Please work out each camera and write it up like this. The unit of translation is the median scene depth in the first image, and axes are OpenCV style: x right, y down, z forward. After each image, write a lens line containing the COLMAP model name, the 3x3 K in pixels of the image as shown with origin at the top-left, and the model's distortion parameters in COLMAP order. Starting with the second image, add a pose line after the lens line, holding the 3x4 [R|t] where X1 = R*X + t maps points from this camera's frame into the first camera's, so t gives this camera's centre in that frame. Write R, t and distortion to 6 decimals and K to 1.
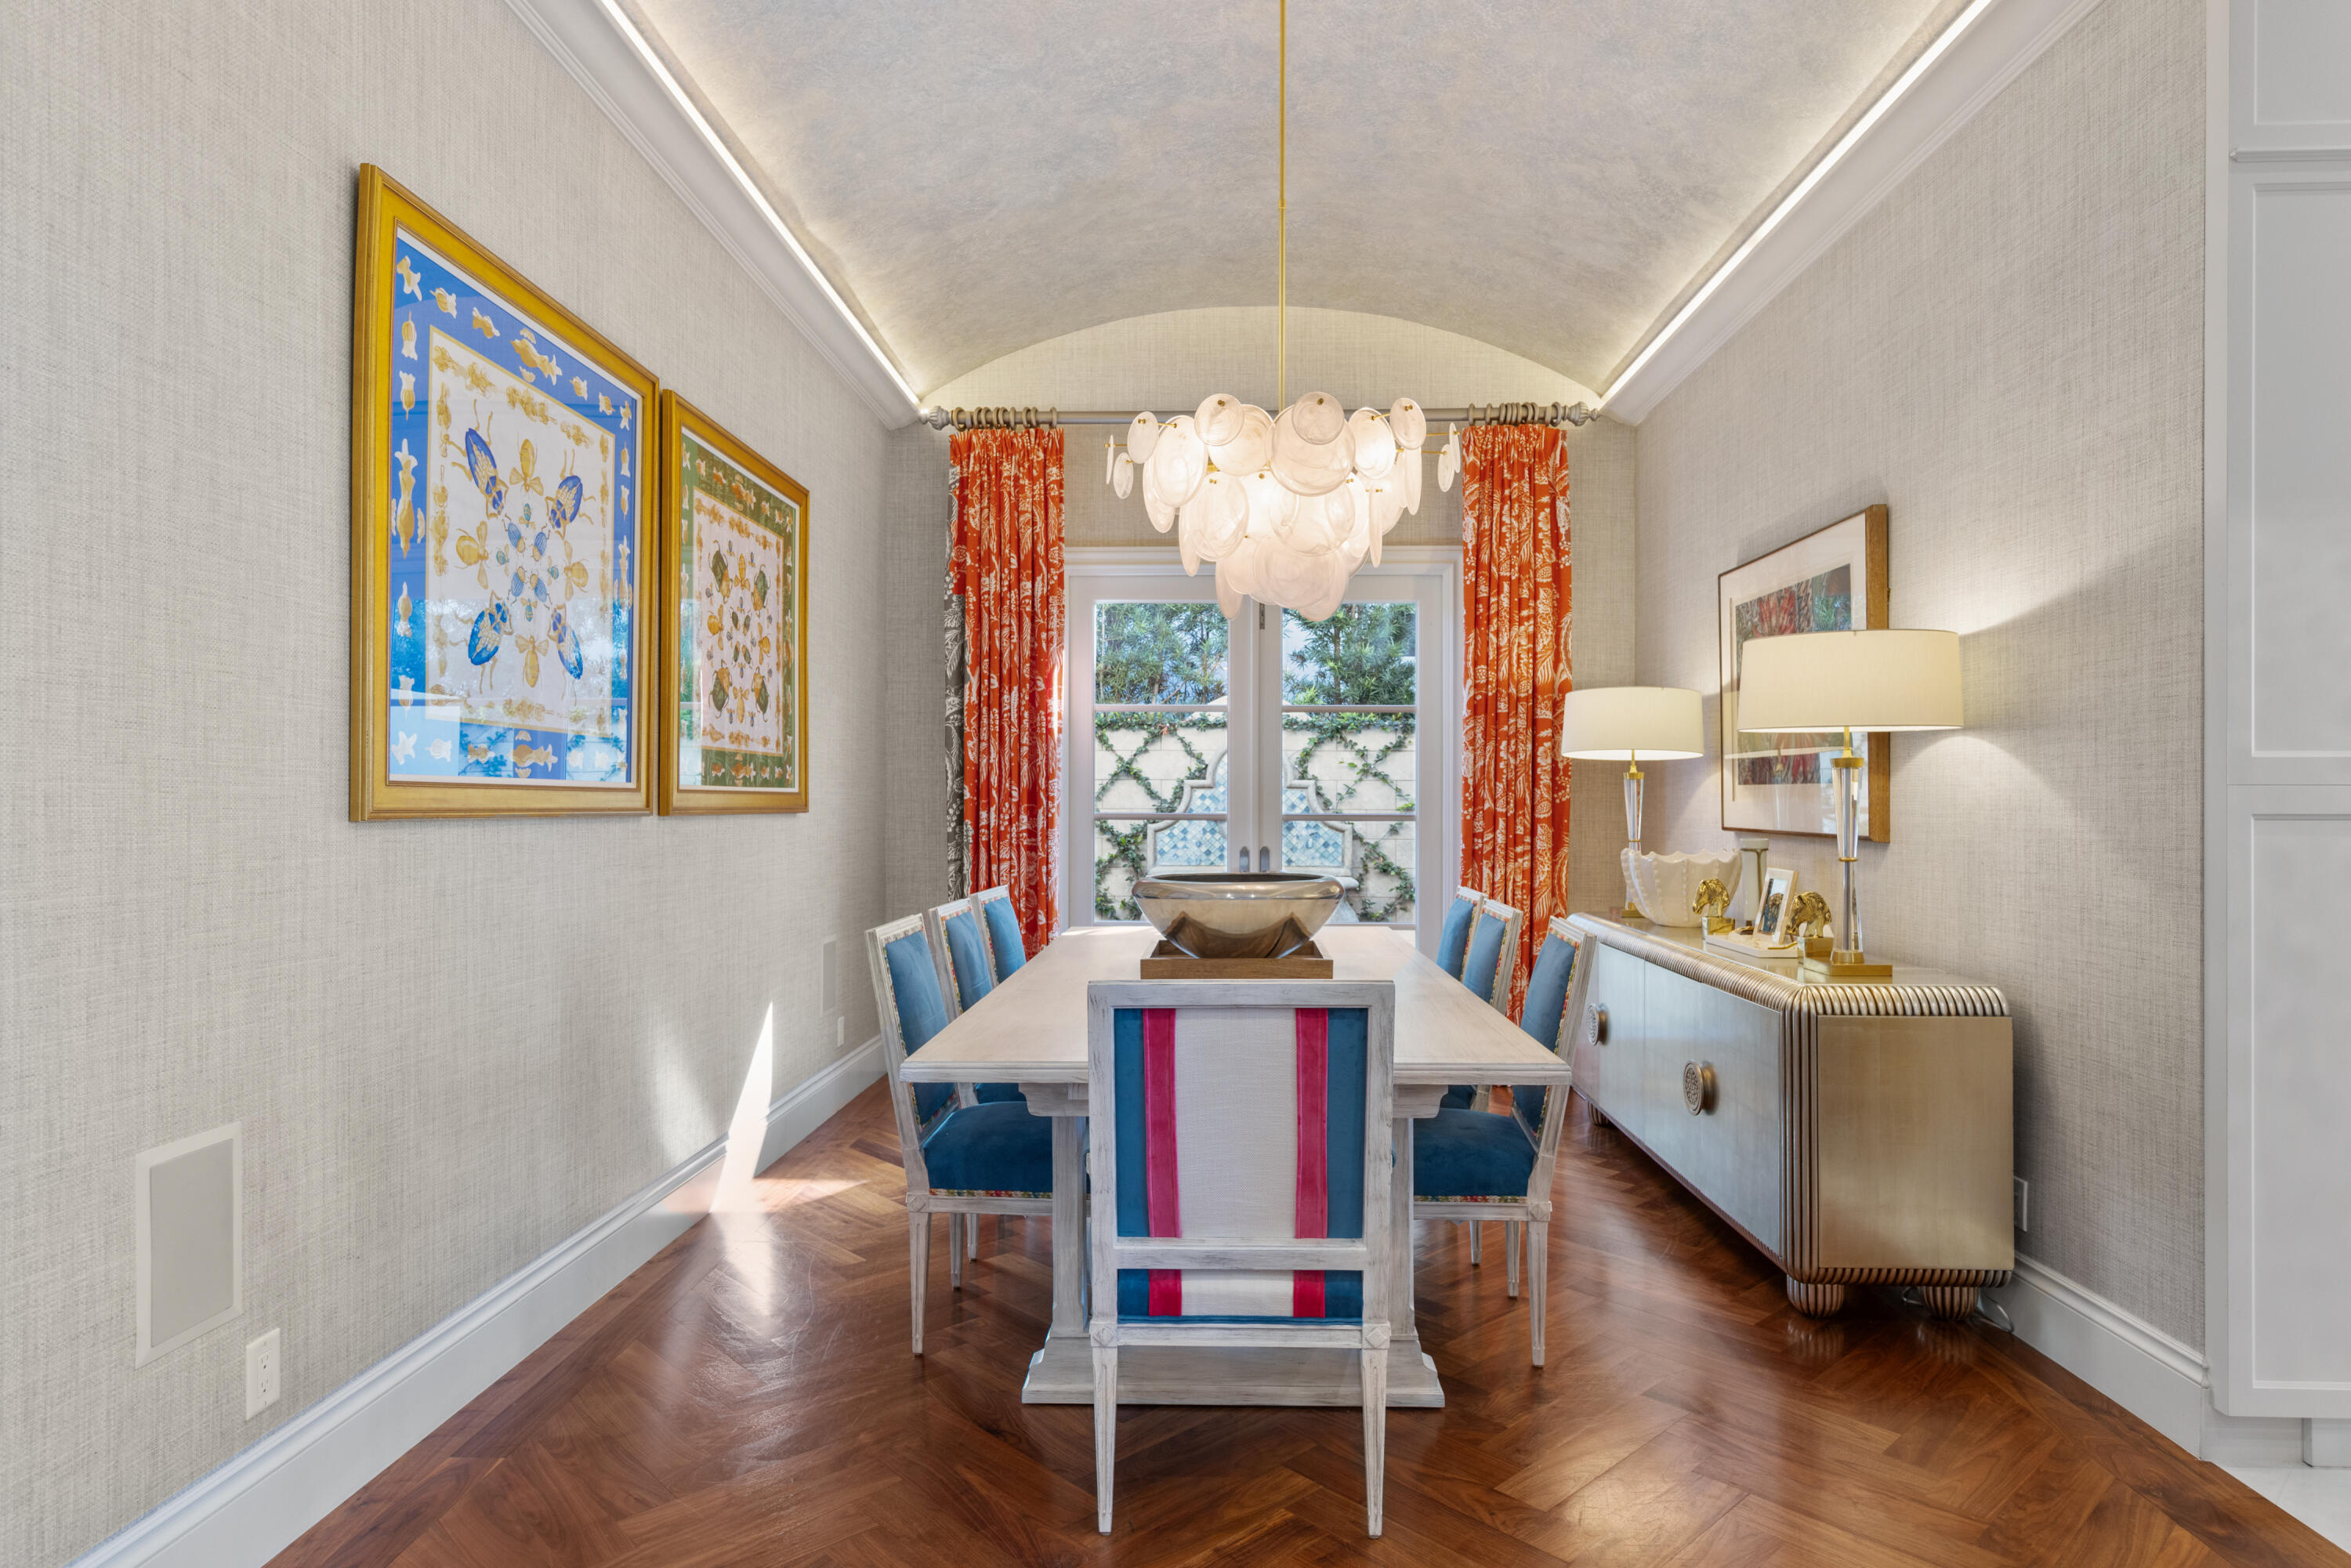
lens RADIAL K [[1319.9, 0, 1193.1], [0, 1319.9, 800.5], [0, 0, 1]] dist [0.010052, -0.001981]
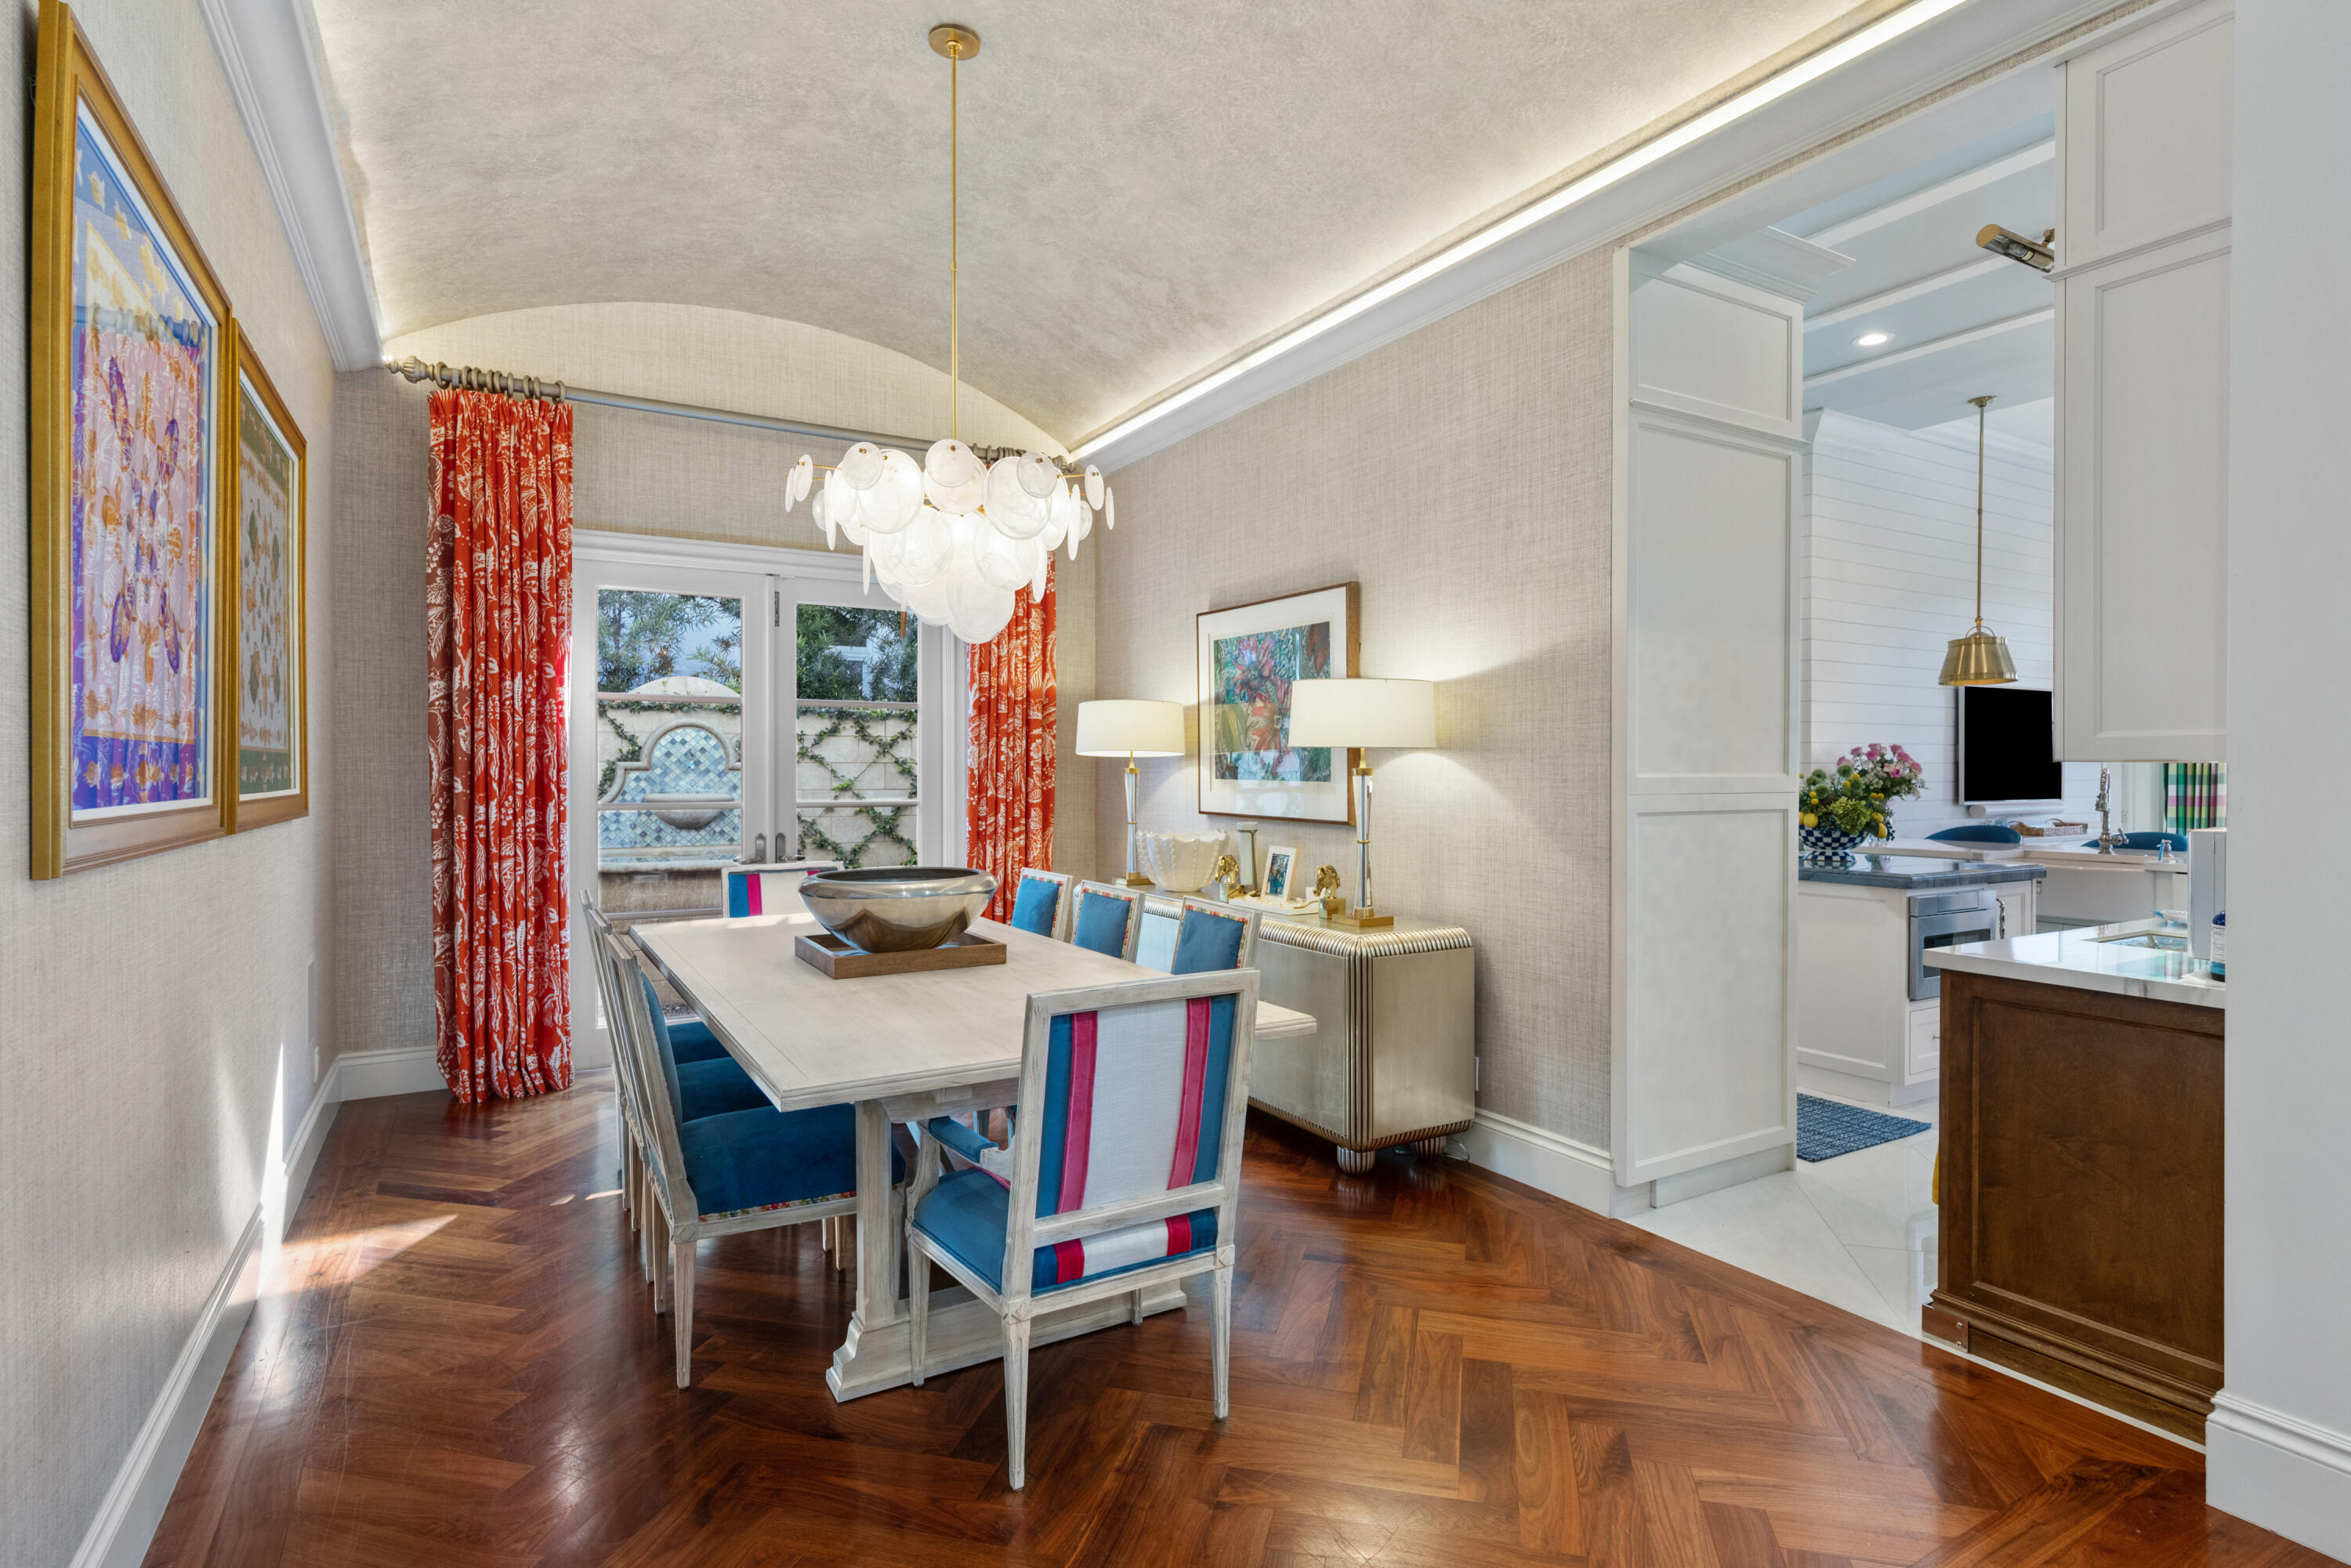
lens RADIAL K [[1172.4, 0, 1189.5], [0, 1172.4, 776.4], [0, 0, 1]] dist [0.005701, 0.001040]
pose [[0.843687, -0.004595, 0.536816, -0.281054], [-0.000300, 0.999959, 0.009032, -0.030909], [-0.536835, -0.007781, 0.843651, 0.058282]]
